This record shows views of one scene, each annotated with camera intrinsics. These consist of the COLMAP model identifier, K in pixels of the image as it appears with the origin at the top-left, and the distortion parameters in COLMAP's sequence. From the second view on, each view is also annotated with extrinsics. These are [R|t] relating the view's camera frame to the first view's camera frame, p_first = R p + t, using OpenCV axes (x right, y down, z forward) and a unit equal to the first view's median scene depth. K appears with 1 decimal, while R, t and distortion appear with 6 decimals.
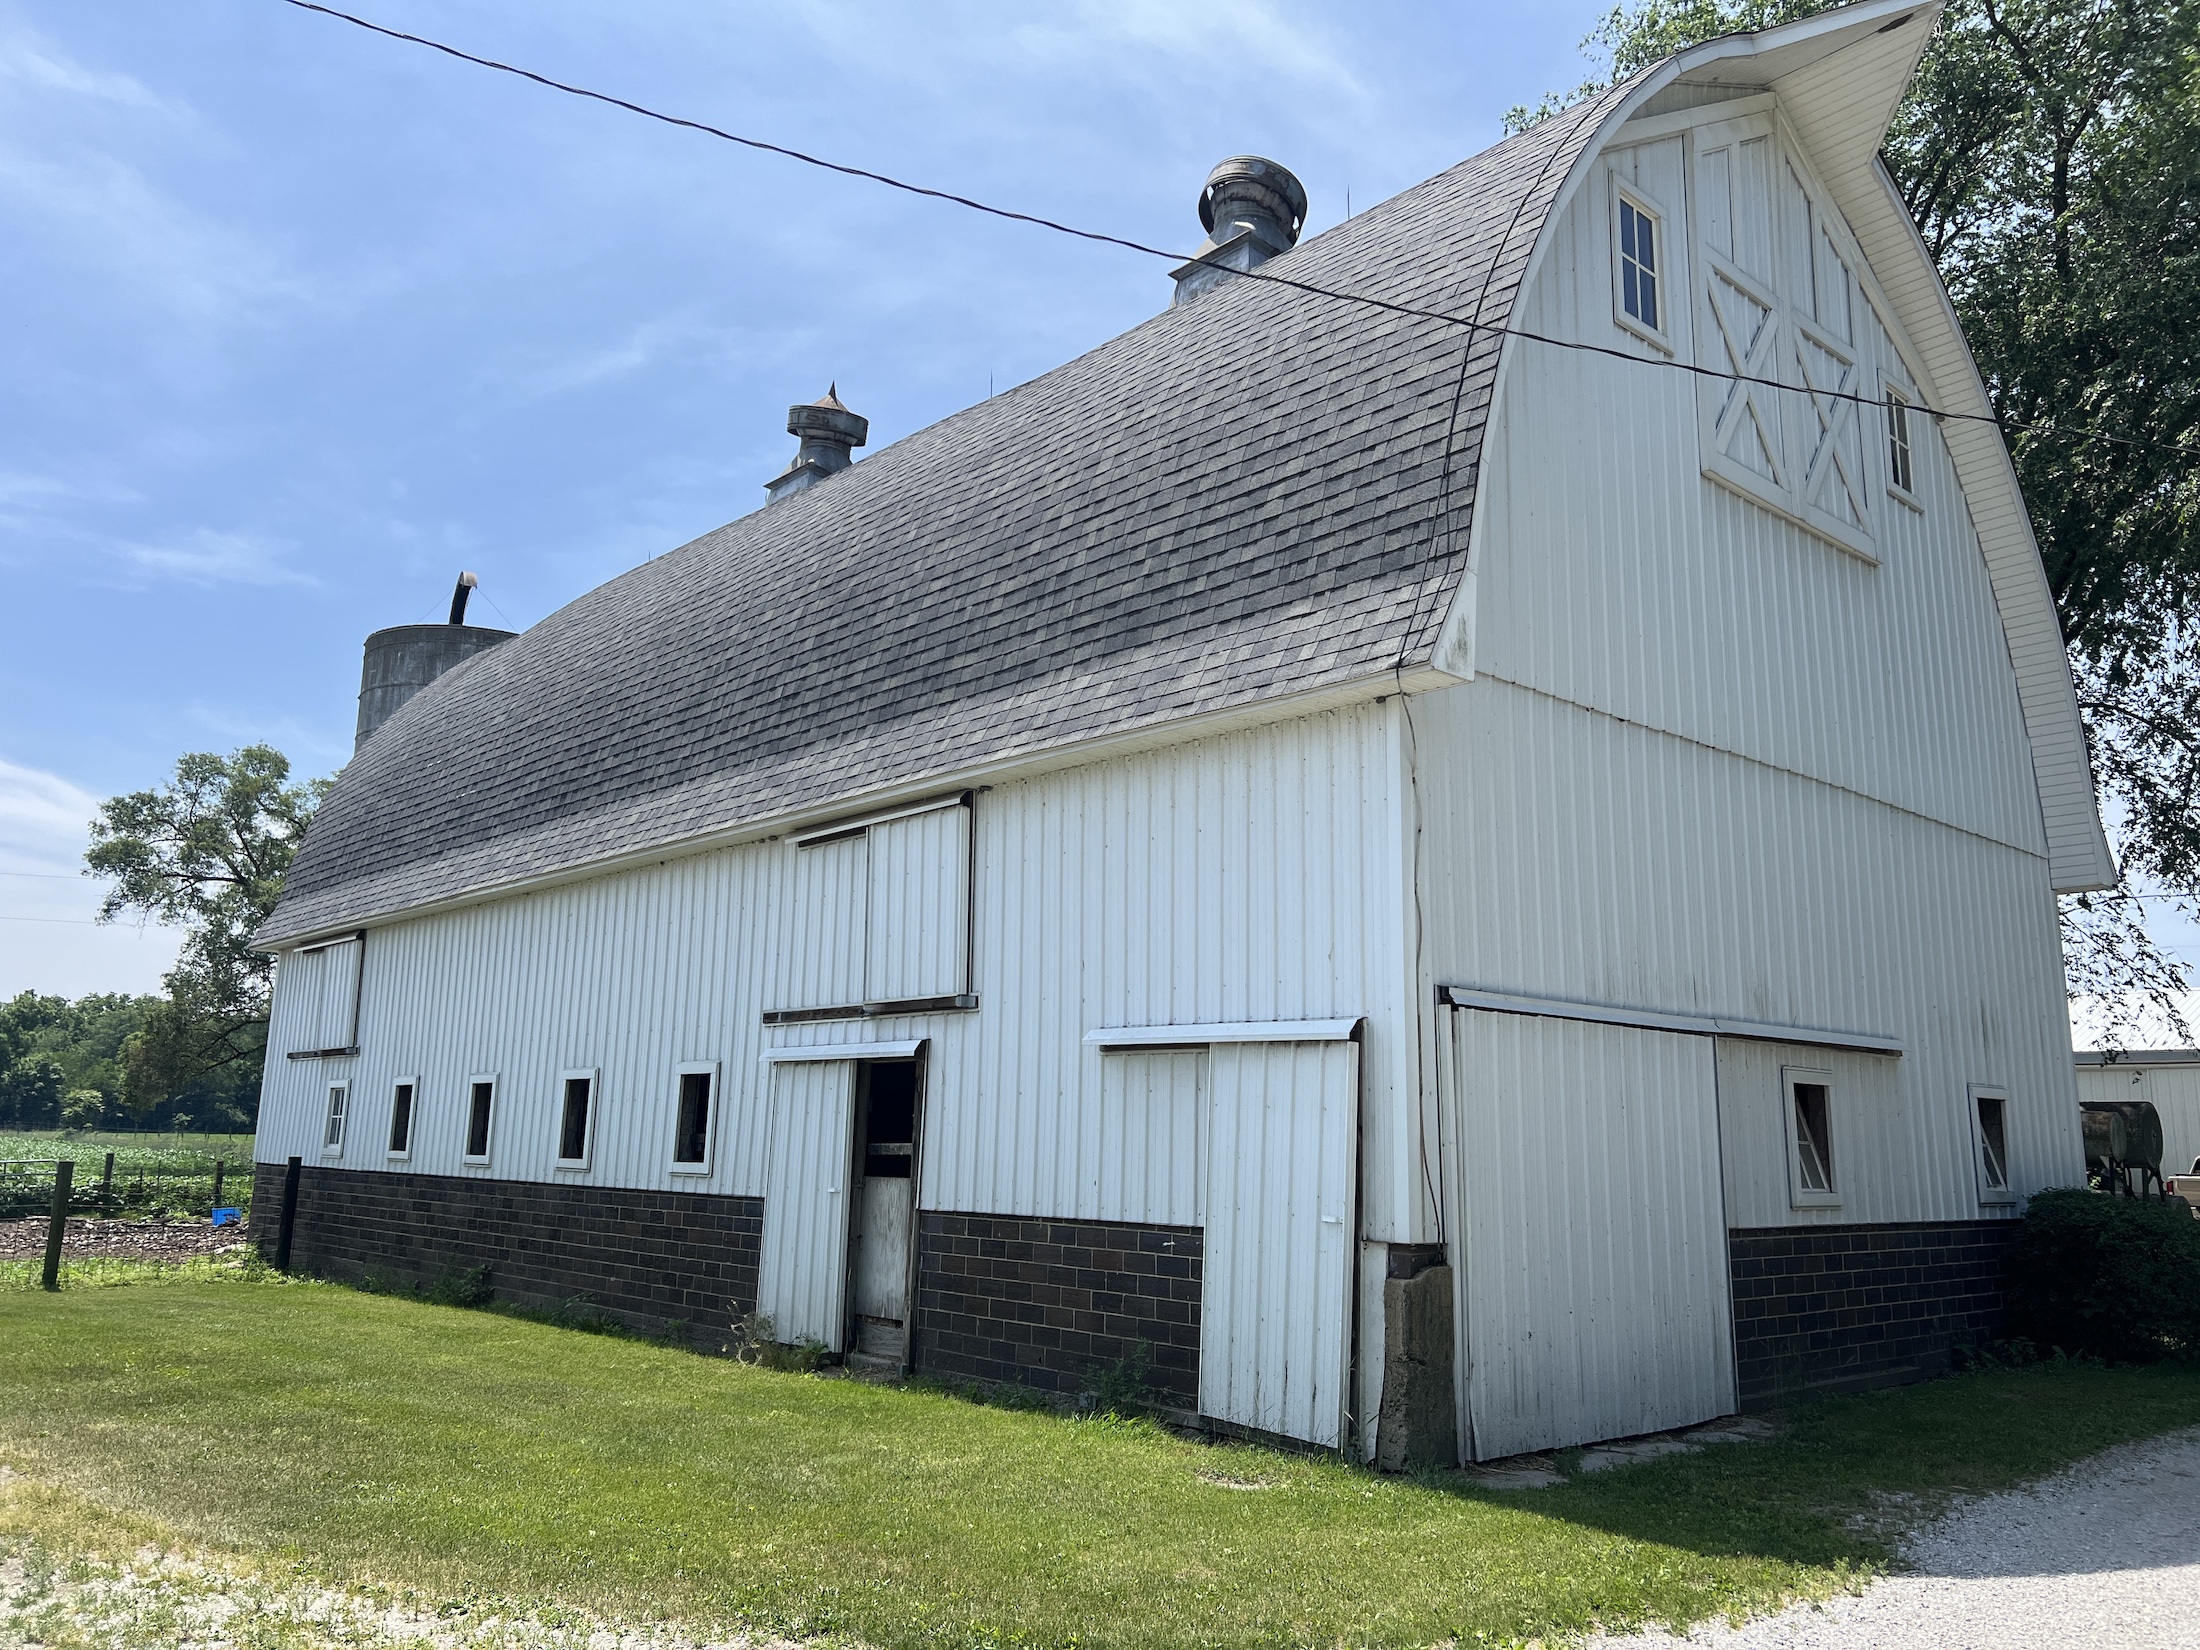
lens RADIAL K [[1688.0, 0, 1100.9], [0, 1688.0, 814.3], [0, 0, 1]] dist [0.017428, -0.002531]
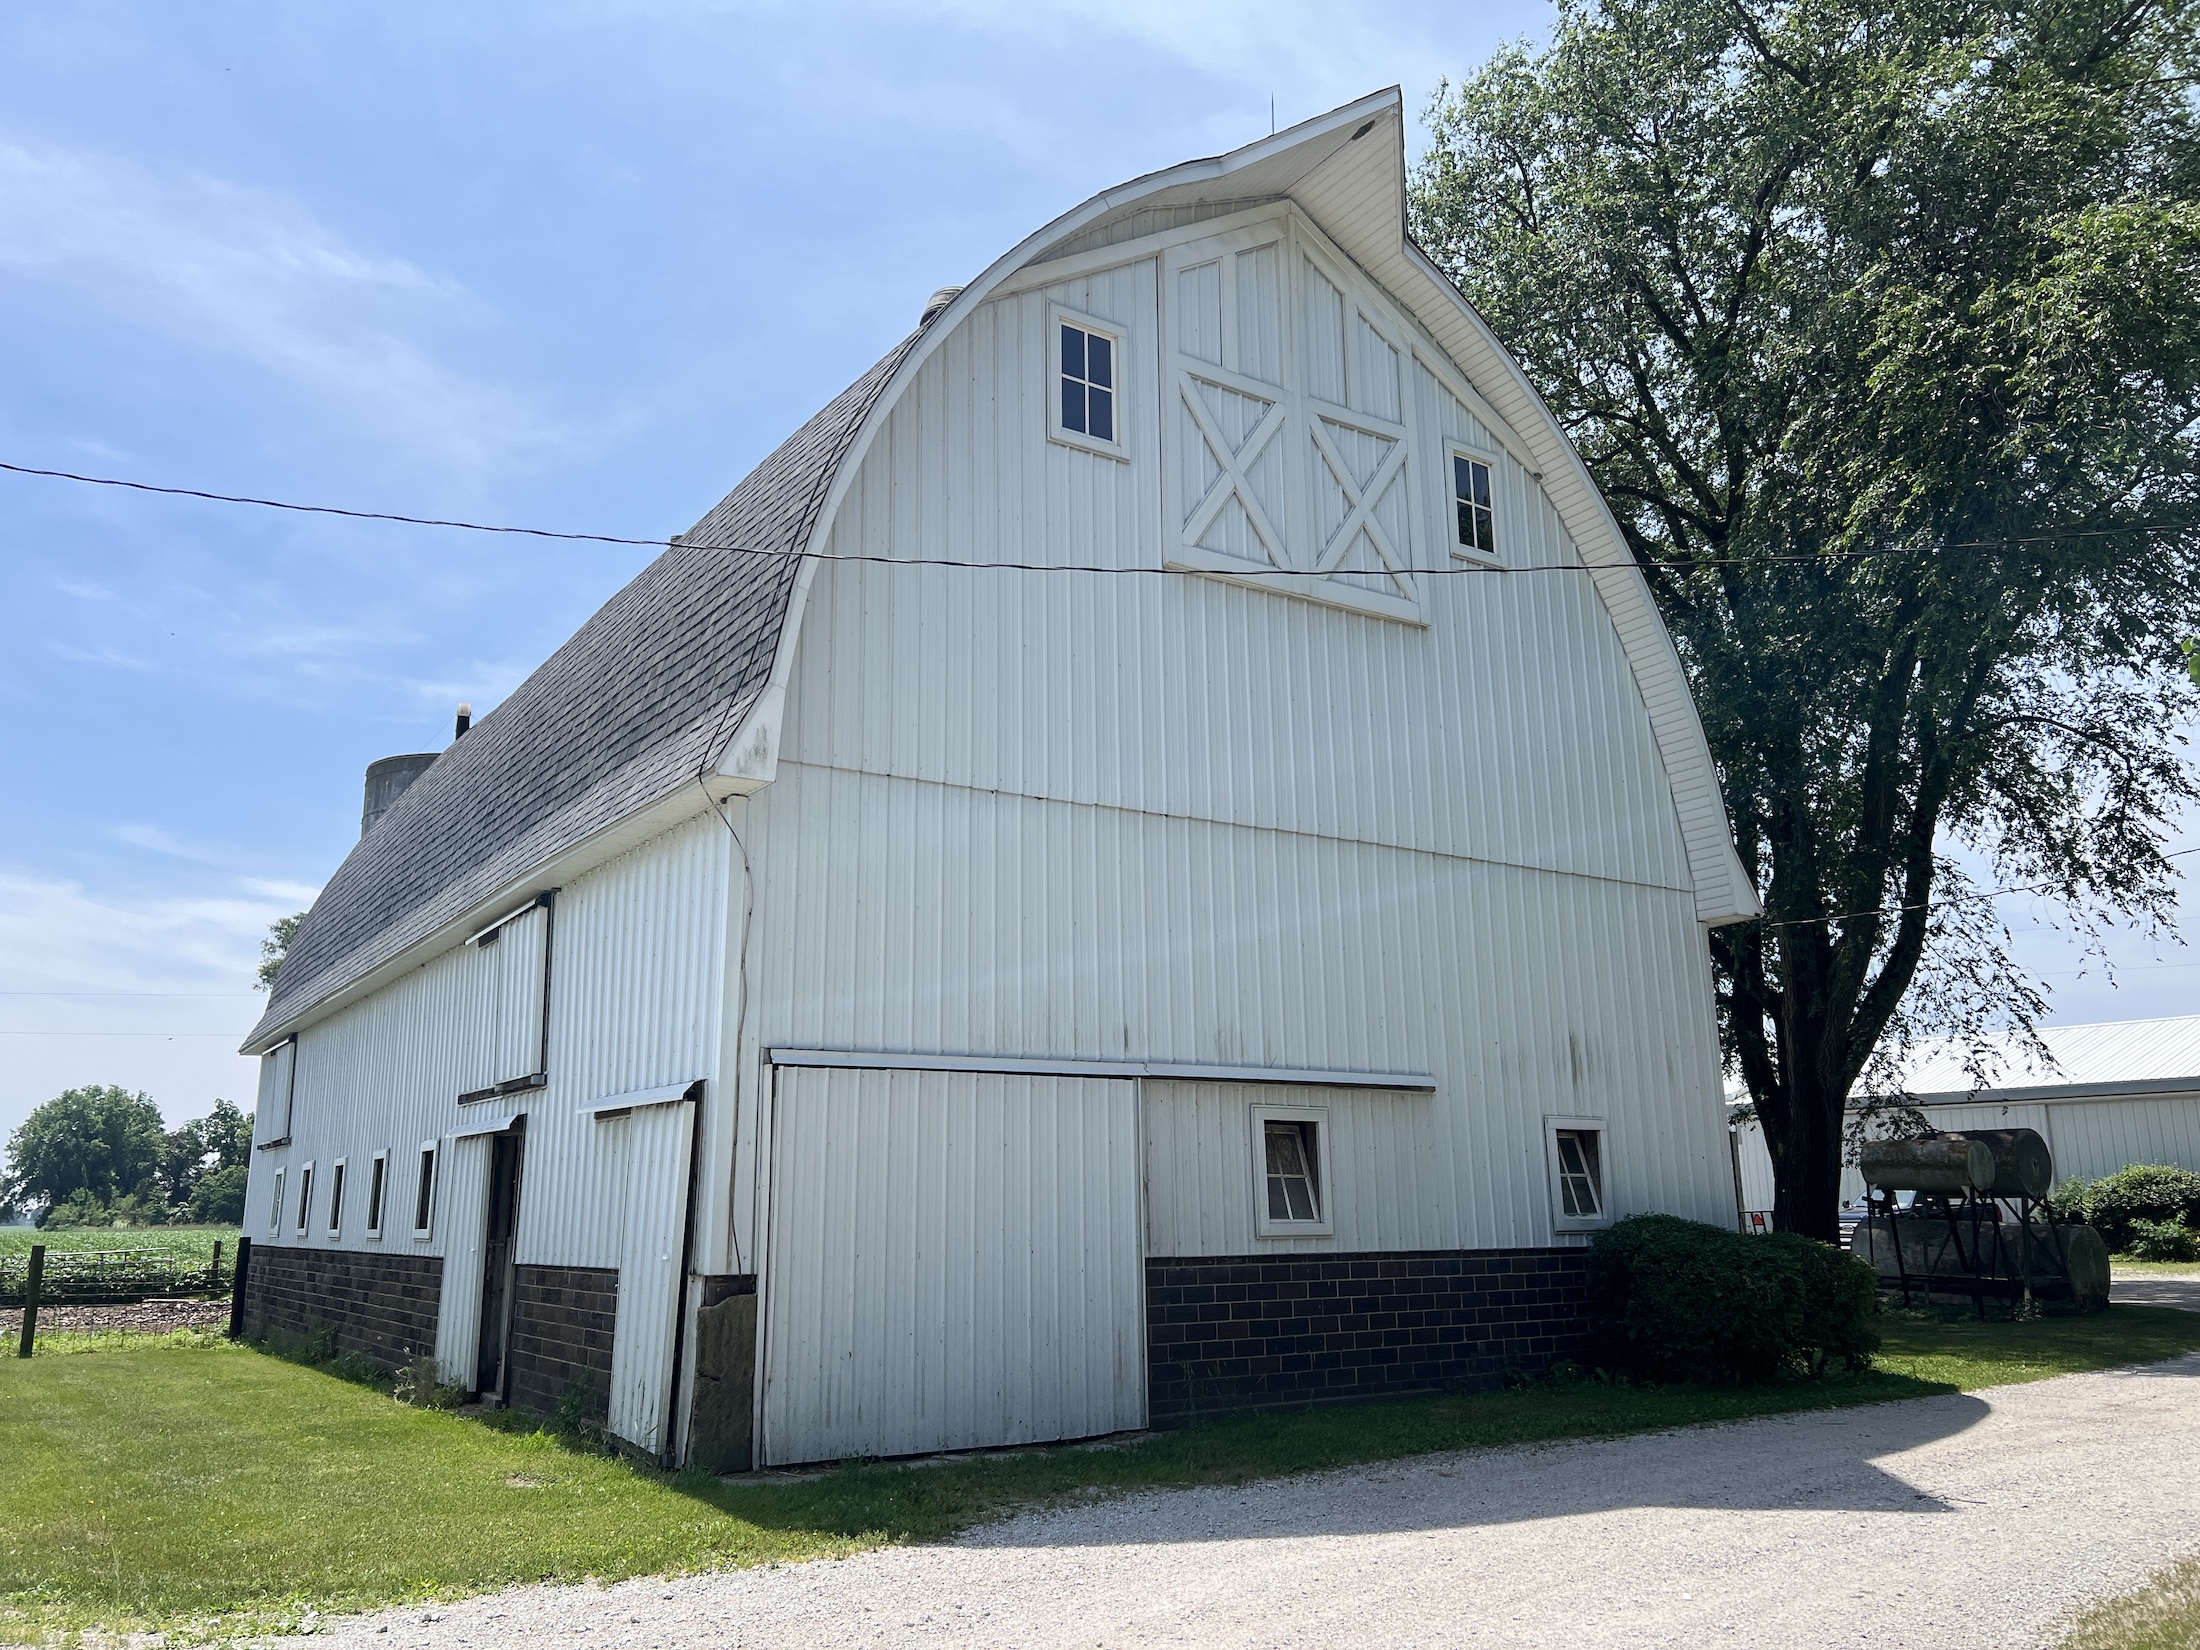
lens RADIAL K [[1681.2, 0, 1100.0], [0, 1681.2, 825.0], [0, 0, 1]] dist [0.023812, -0.007132]
pose [[0.986654, -0.063910, -0.149762, 0.465064], [0.058607, 0.997497, -0.039560, 0.007151], [0.151916, 0.030255, 0.987930, -0.074125]]
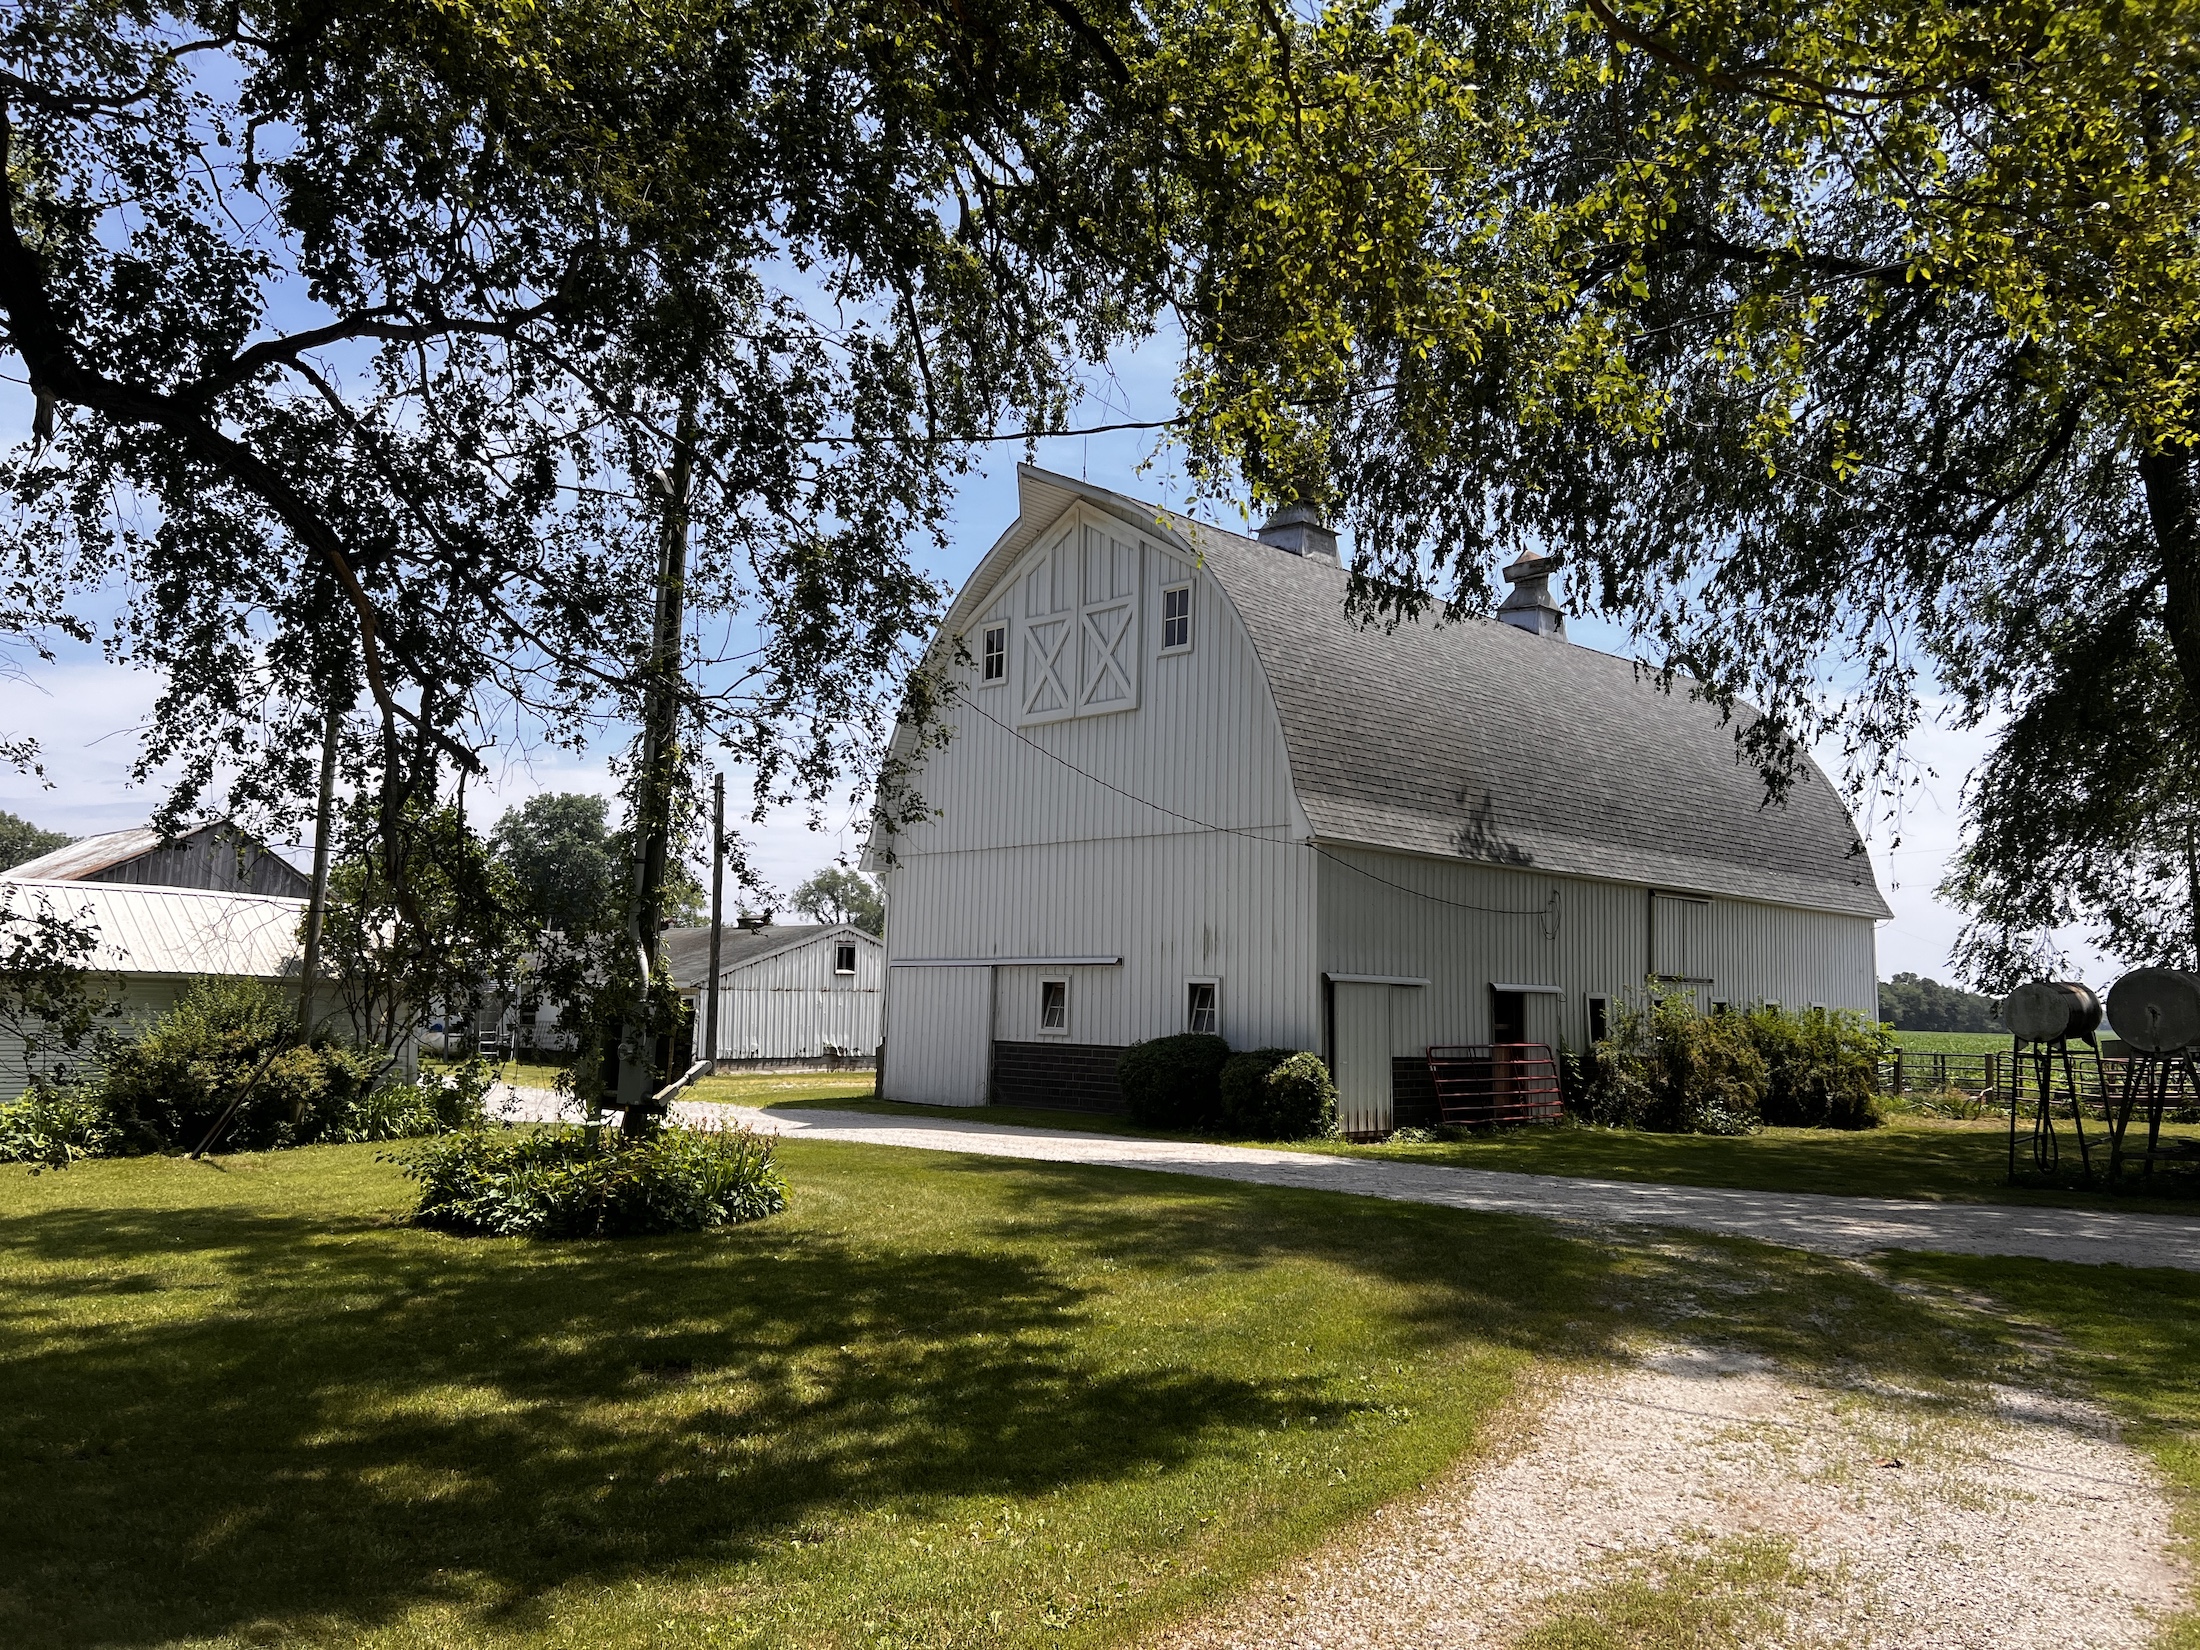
lens RADIAL K [[1681.2, 0, 1100.0], [0, 1681.2, 825.0], [0, 0, 1]] dist [0.023812, -0.007132]
pose [[0.020500, -0.121099, -0.992429, 2.672648], [0.173278, 0.978046, -0.115765, 0.222383], [0.984660, -0.169593, 0.041033, 0.992986]]
